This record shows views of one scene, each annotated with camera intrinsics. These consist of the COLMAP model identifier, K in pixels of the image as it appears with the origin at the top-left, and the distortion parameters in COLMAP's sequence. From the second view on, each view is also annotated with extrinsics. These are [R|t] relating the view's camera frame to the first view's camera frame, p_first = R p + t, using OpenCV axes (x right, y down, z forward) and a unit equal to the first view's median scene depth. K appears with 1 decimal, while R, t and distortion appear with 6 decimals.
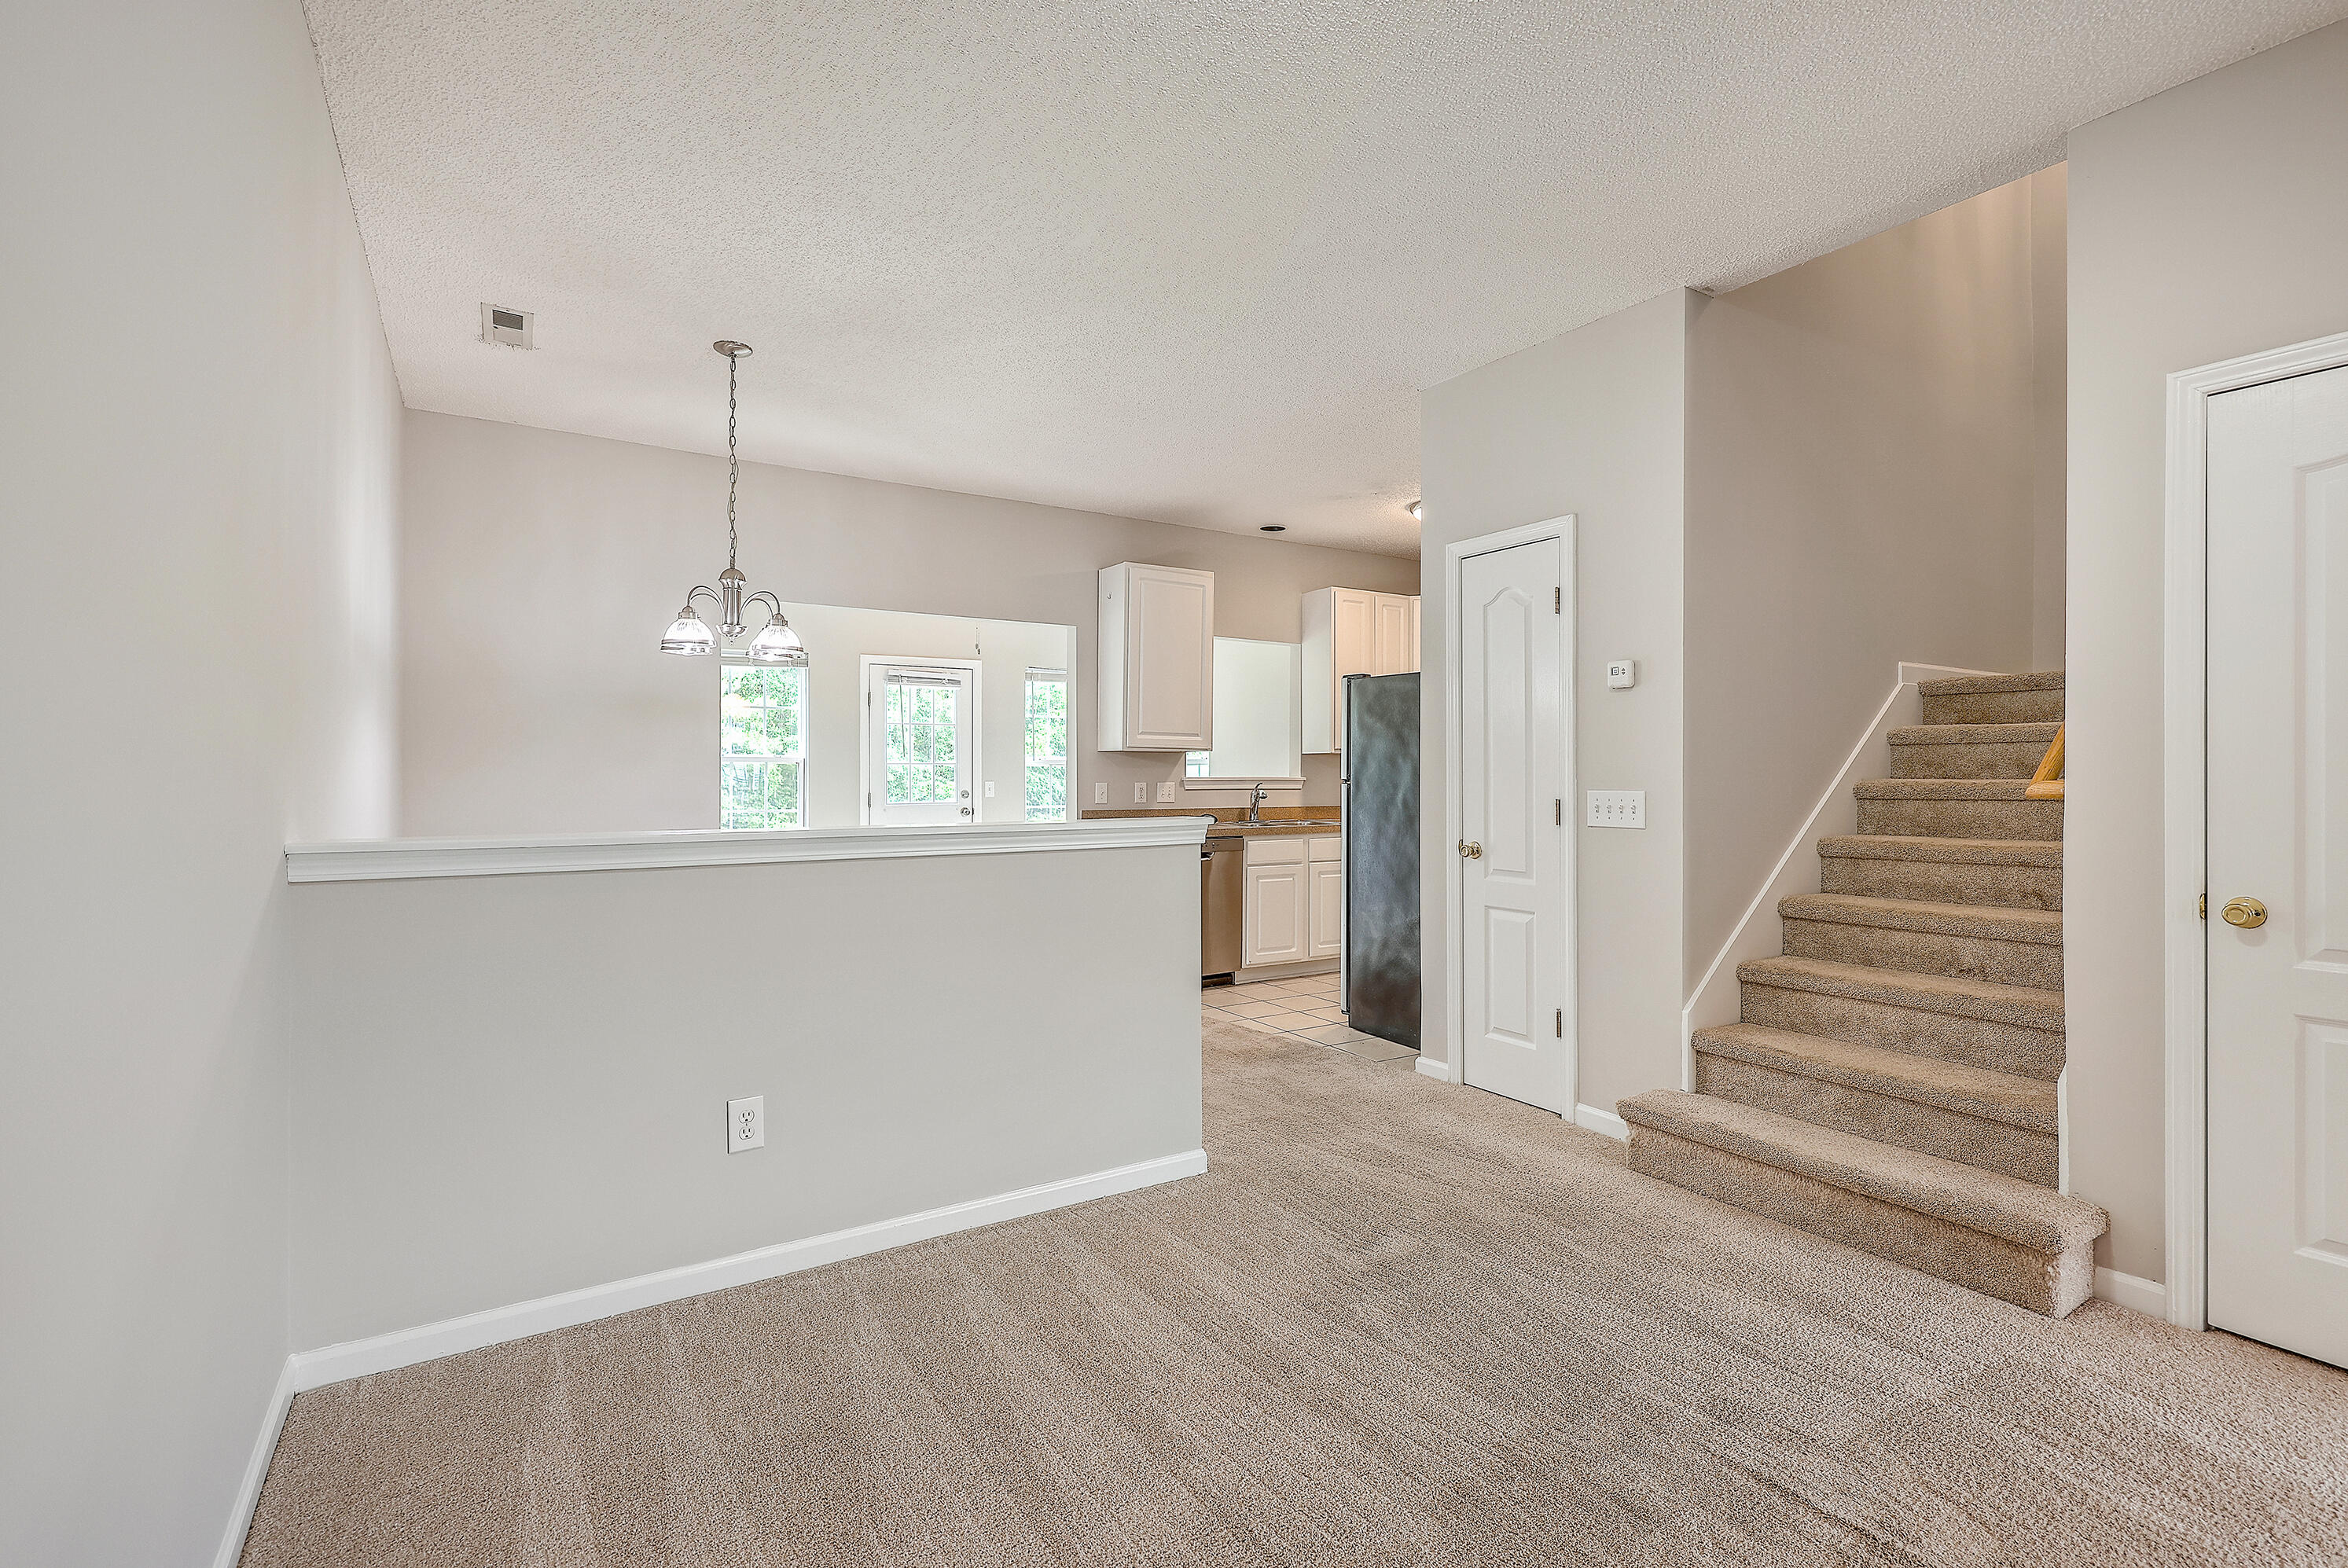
lens RADIAL K [[1067.3, 0, 1175.5], [0, 1067.3, 782.7], [0, 0, 1]] dist [-0.007295, -0.000962]
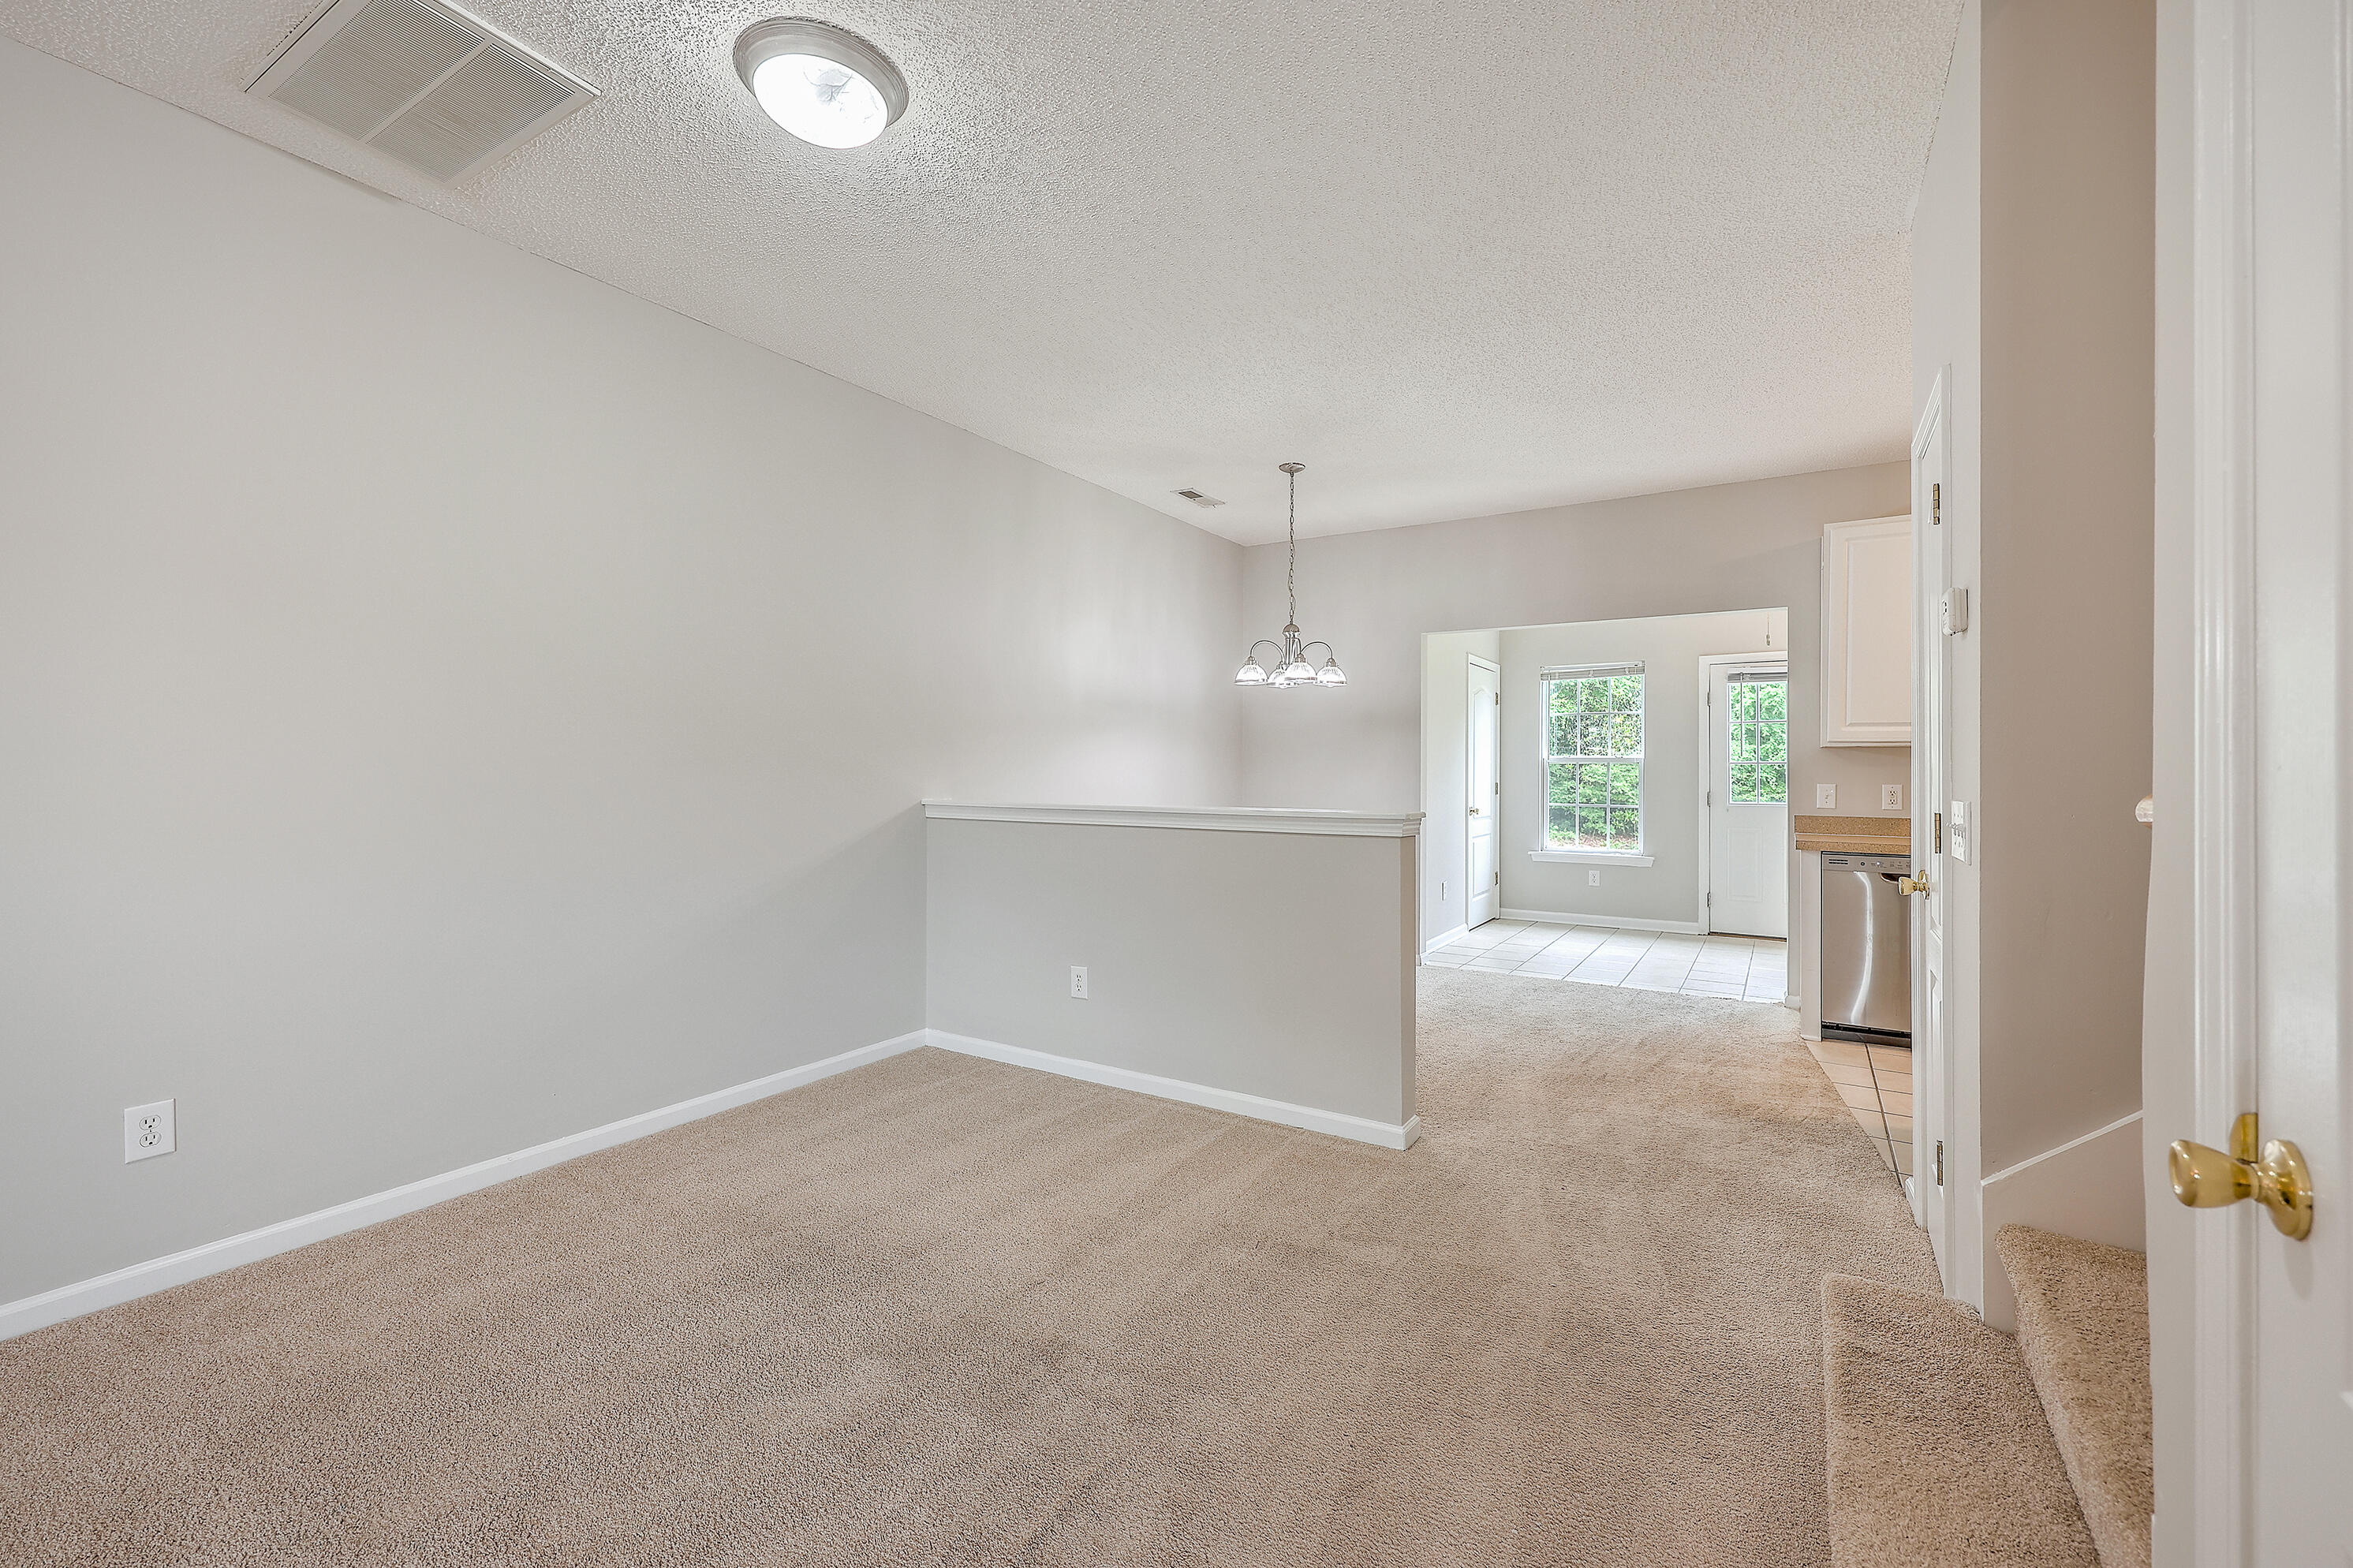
lens RADIAL K [[953.1, 0, 1192.1], [0, 953.1, 767.4], [0, 0, 1]] dist [0.001049, 0.000708]
pose [[0.432812, 0.000747, -0.901484, 0.421597], [-0.014887, 0.999869, -0.006319, -0.000707], [0.901361, 0.016156, 0.432767, 0.214878]]
